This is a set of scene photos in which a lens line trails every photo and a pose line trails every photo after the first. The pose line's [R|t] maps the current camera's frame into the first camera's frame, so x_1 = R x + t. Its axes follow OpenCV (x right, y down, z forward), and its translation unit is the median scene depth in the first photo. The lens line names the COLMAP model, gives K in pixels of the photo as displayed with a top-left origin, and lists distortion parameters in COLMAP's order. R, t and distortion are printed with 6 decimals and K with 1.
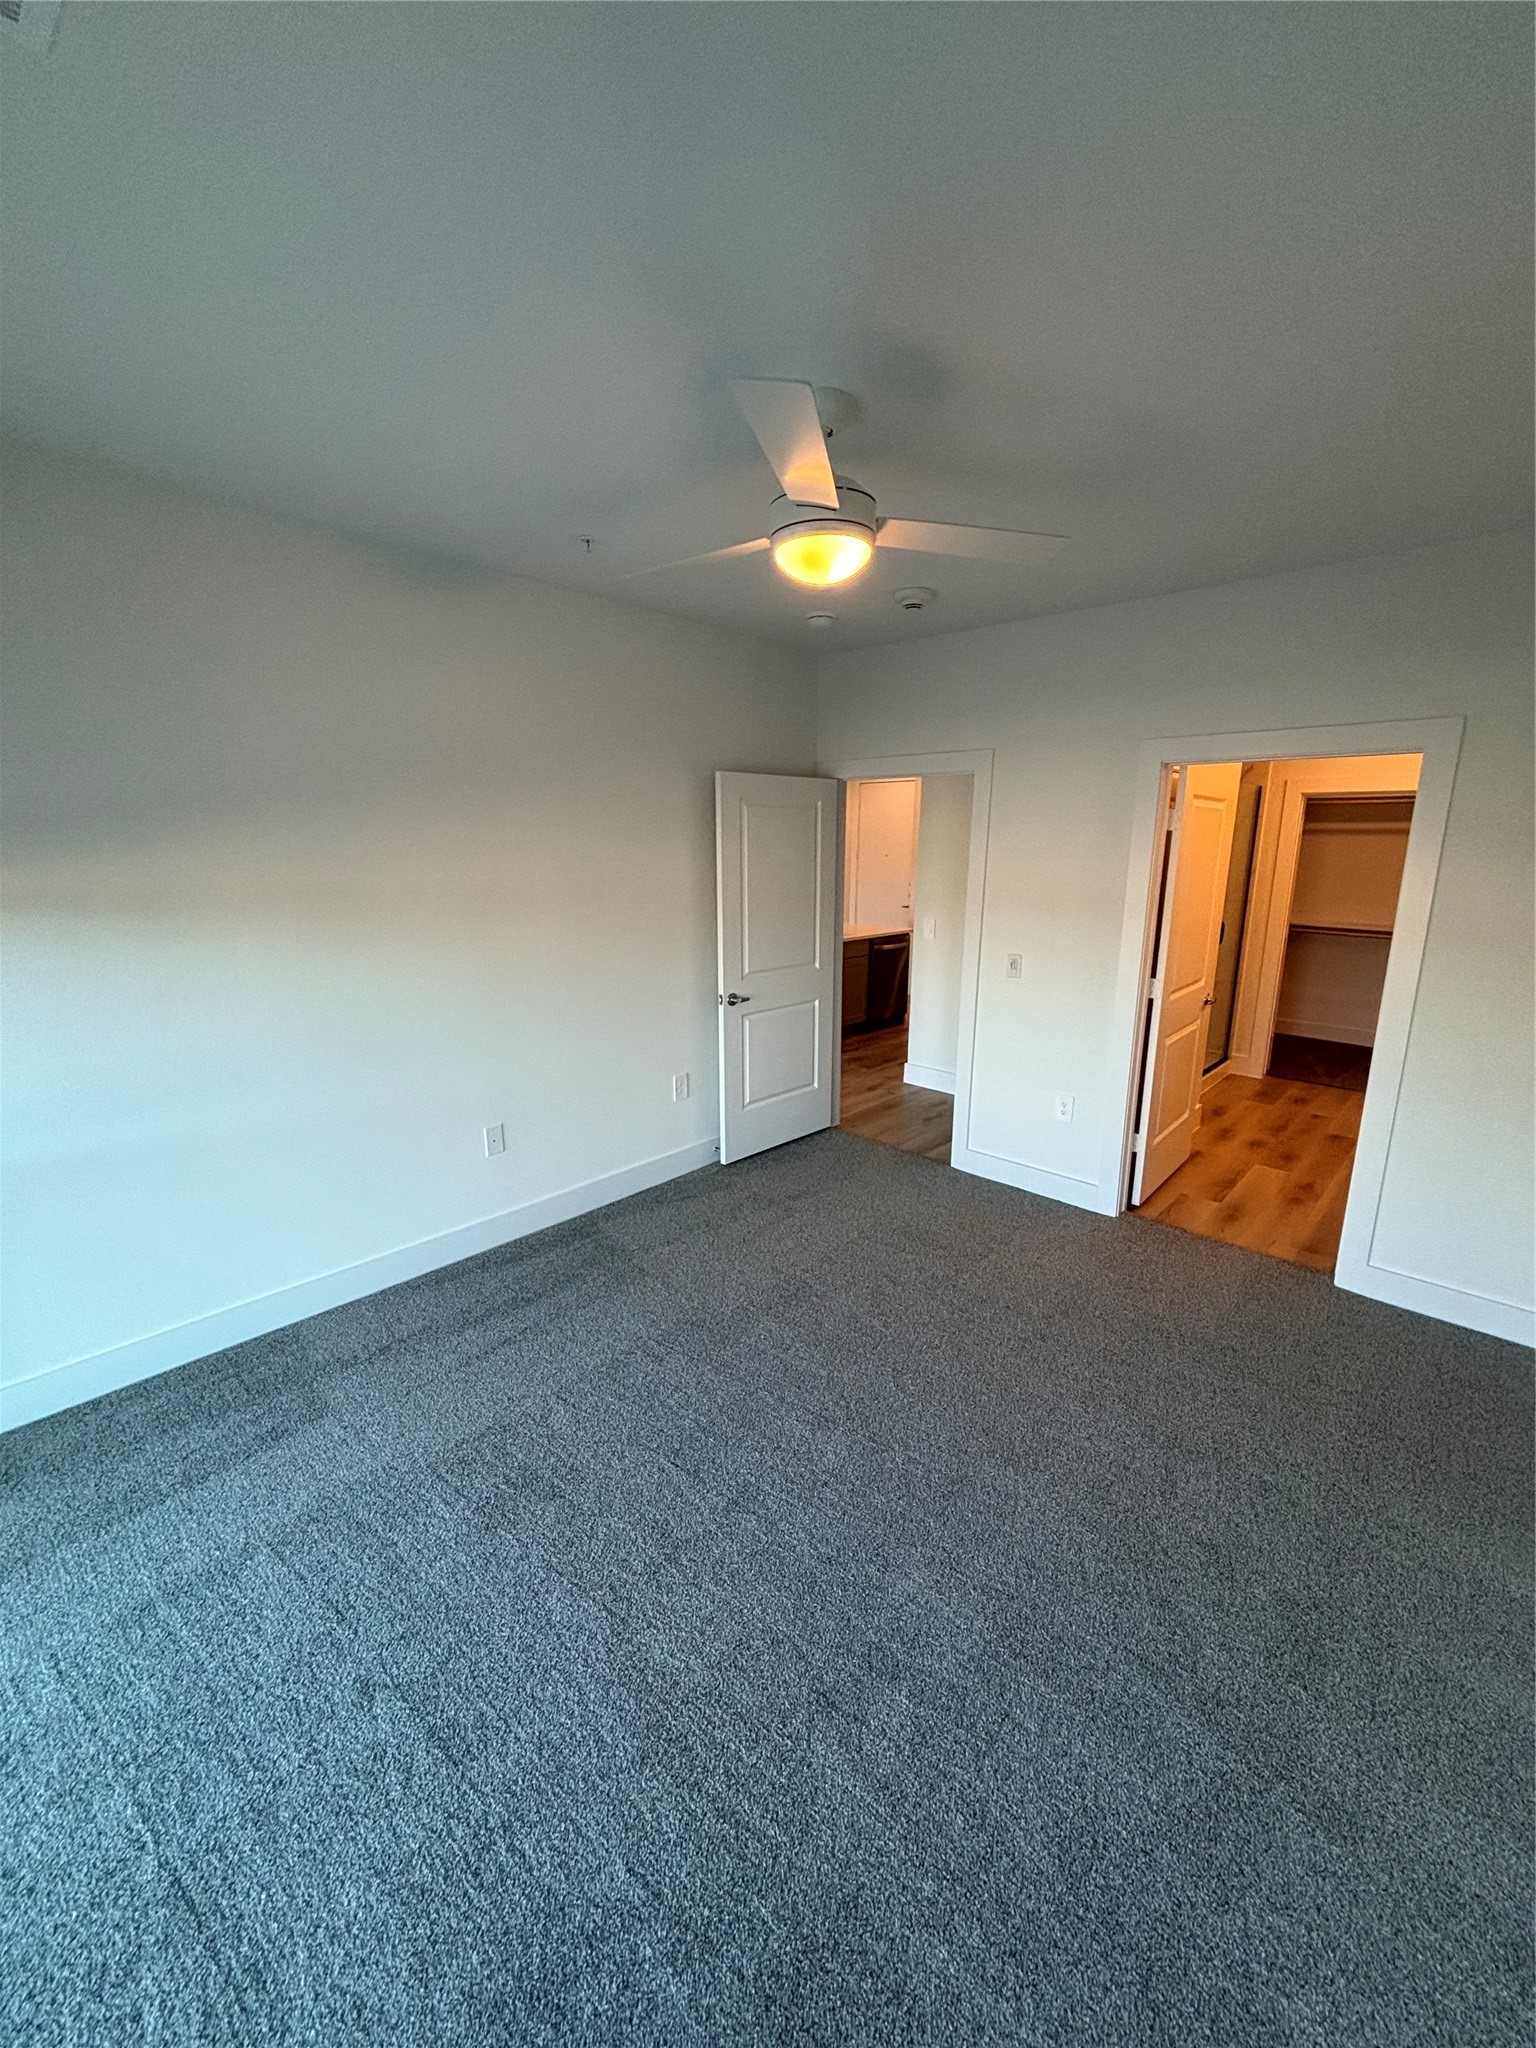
lens RADIAL K [[821.8, 0, 768.0], [0, 821.8, 1024.0], [0, 0, 1]] dist [0.001033, 0.000243]
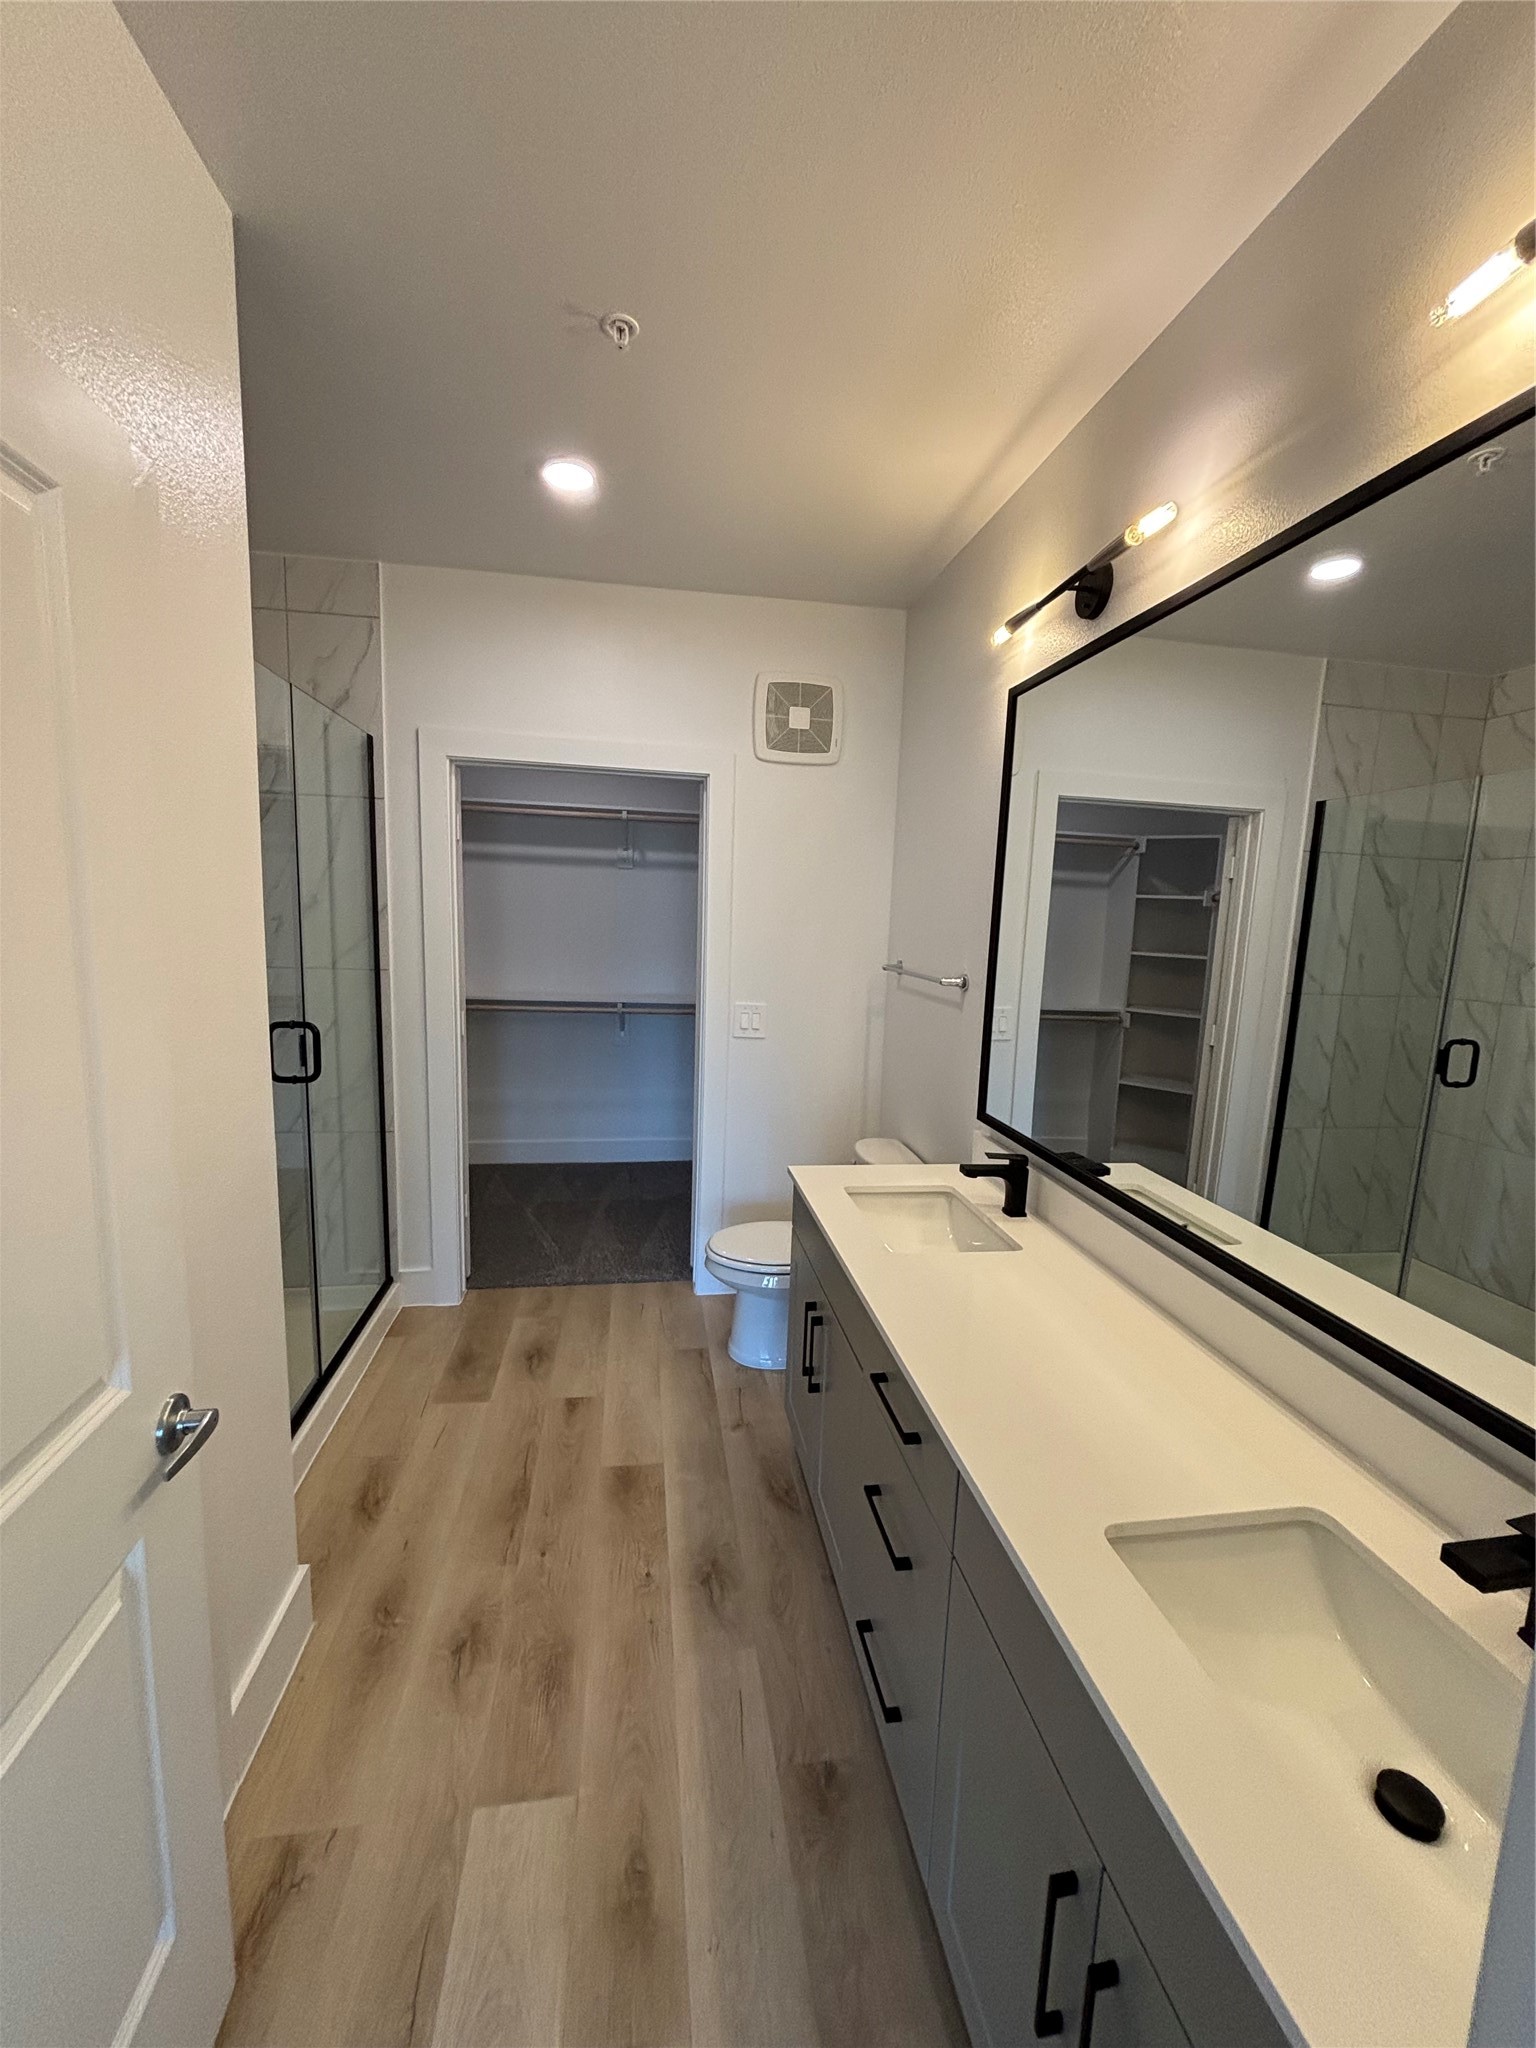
lens RADIAL K [[823.1, 0, 760.4], [0, 823.1, 1026.6], [0, 0, 1]] dist [0.002413, -0.000172]
pose [[0.620237, -0.100531, 0.777946, 0.380596], [0.146866, 0.989098, 0.010725, -0.093758], [-0.770543, 0.107602, 0.628240, 0.586550]]
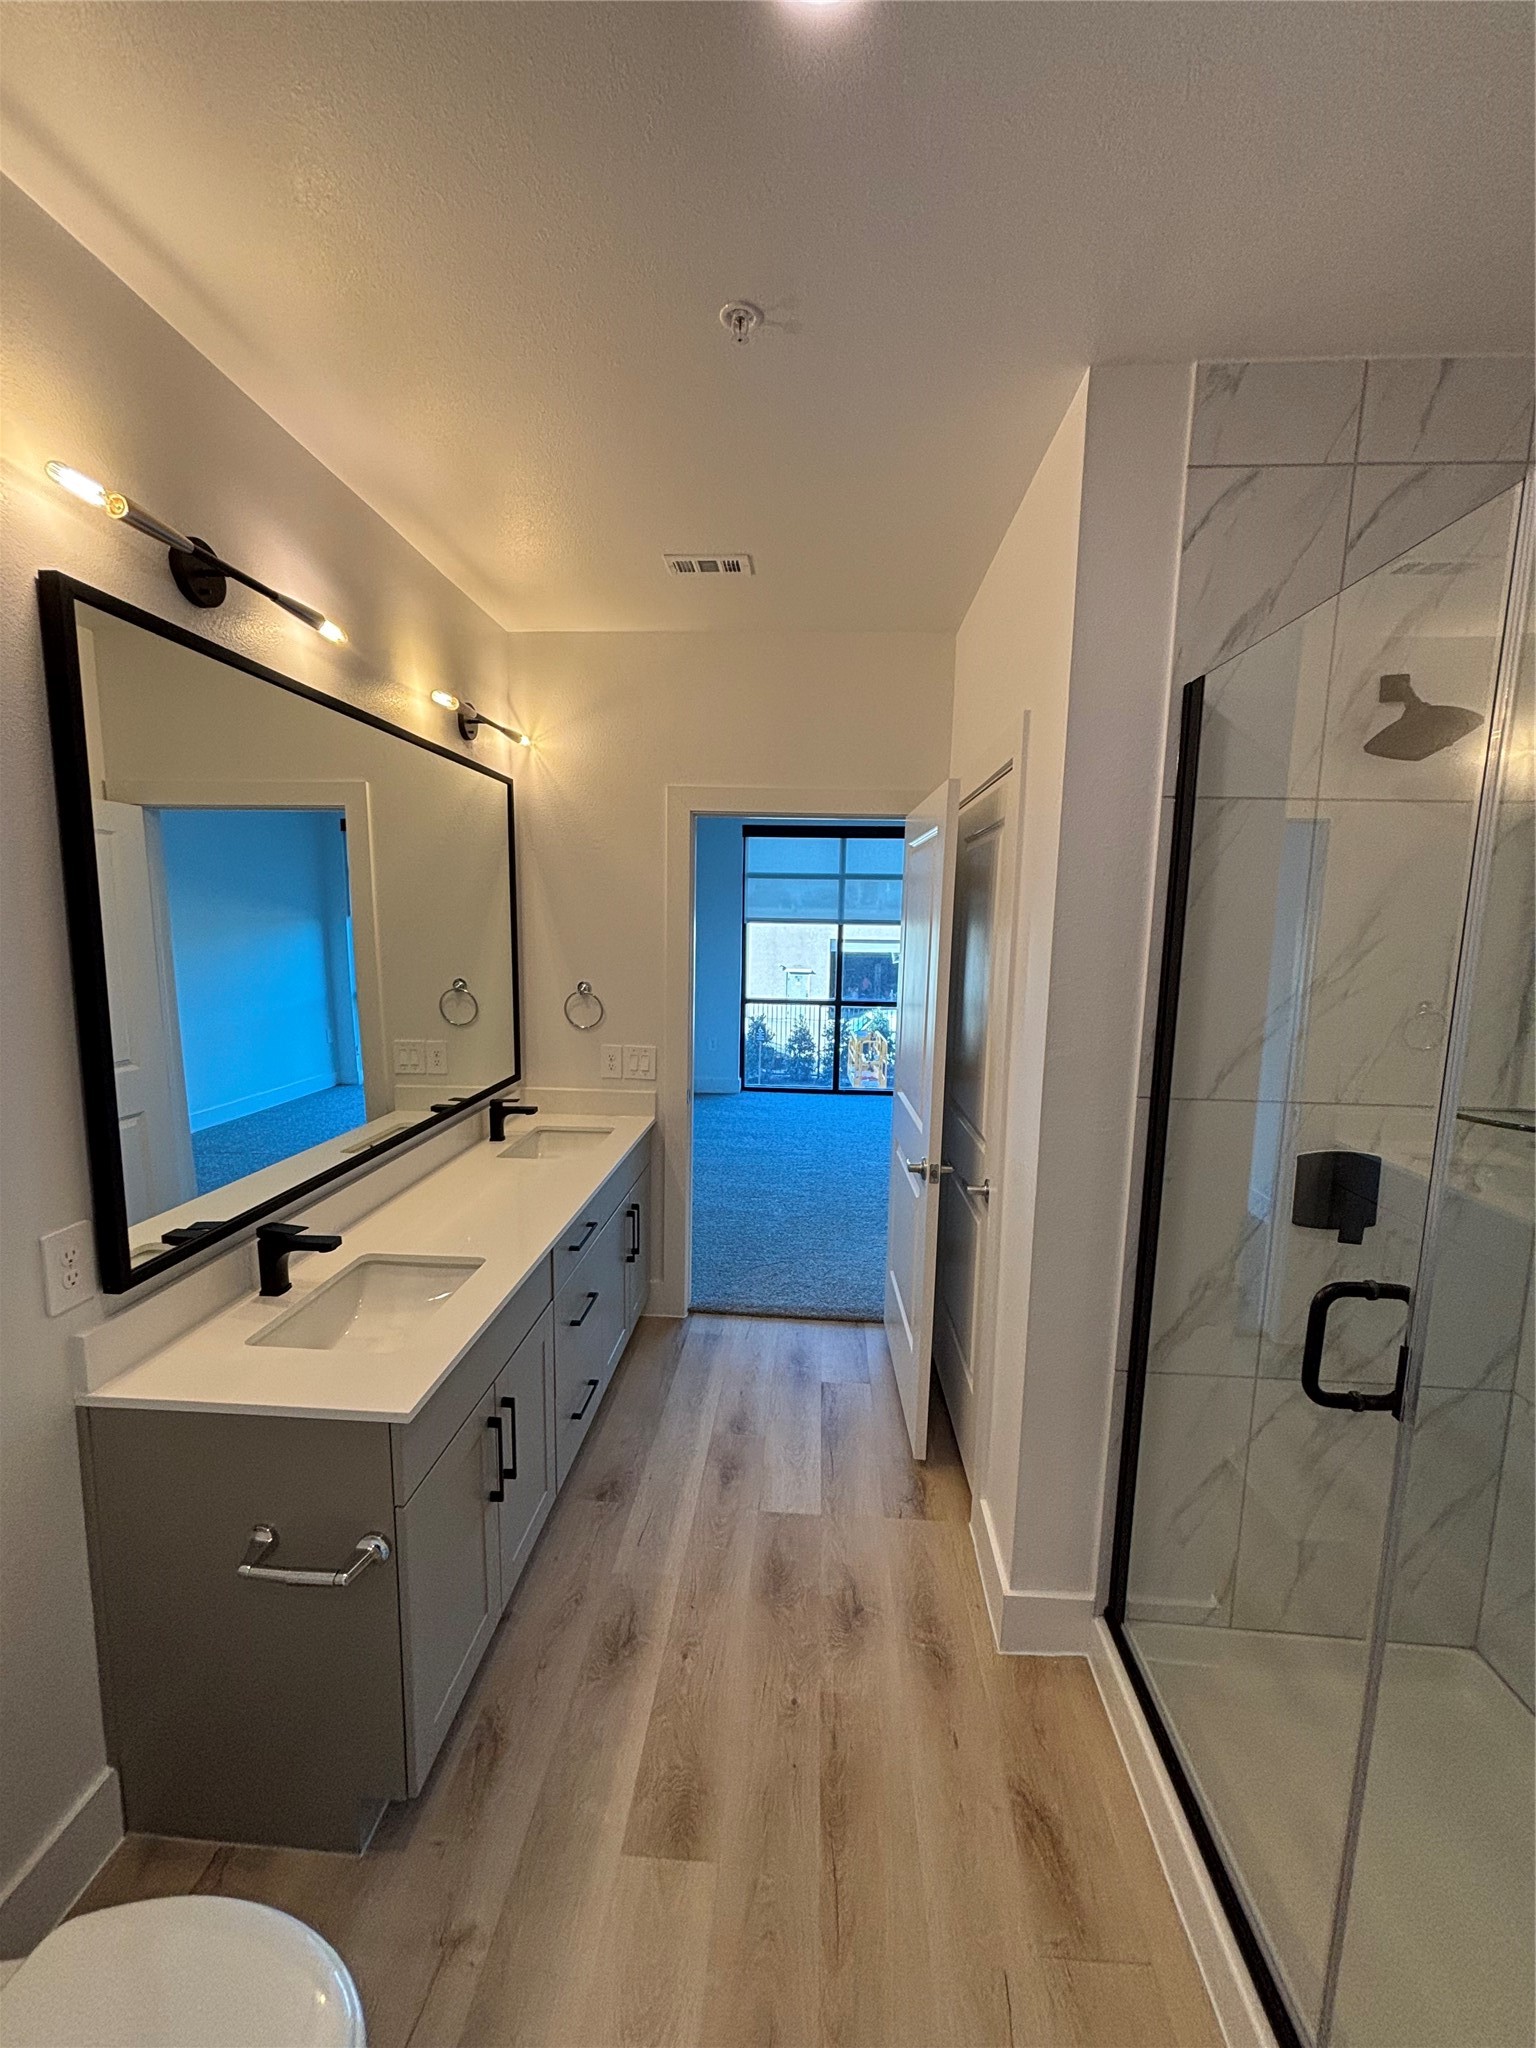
lens RADIAL K [[823.1, 0, 760.4], [0, 823.1, 1026.6], [0, 0, 1]] dist [0.002413, -0.000172]
pose [[-0.779320, 0.060339, -0.623714, 0.779074], [-0.162242, 0.941983, 0.293846, -0.214628], [0.605258, 0.330193, -0.724317, 1.056604]]
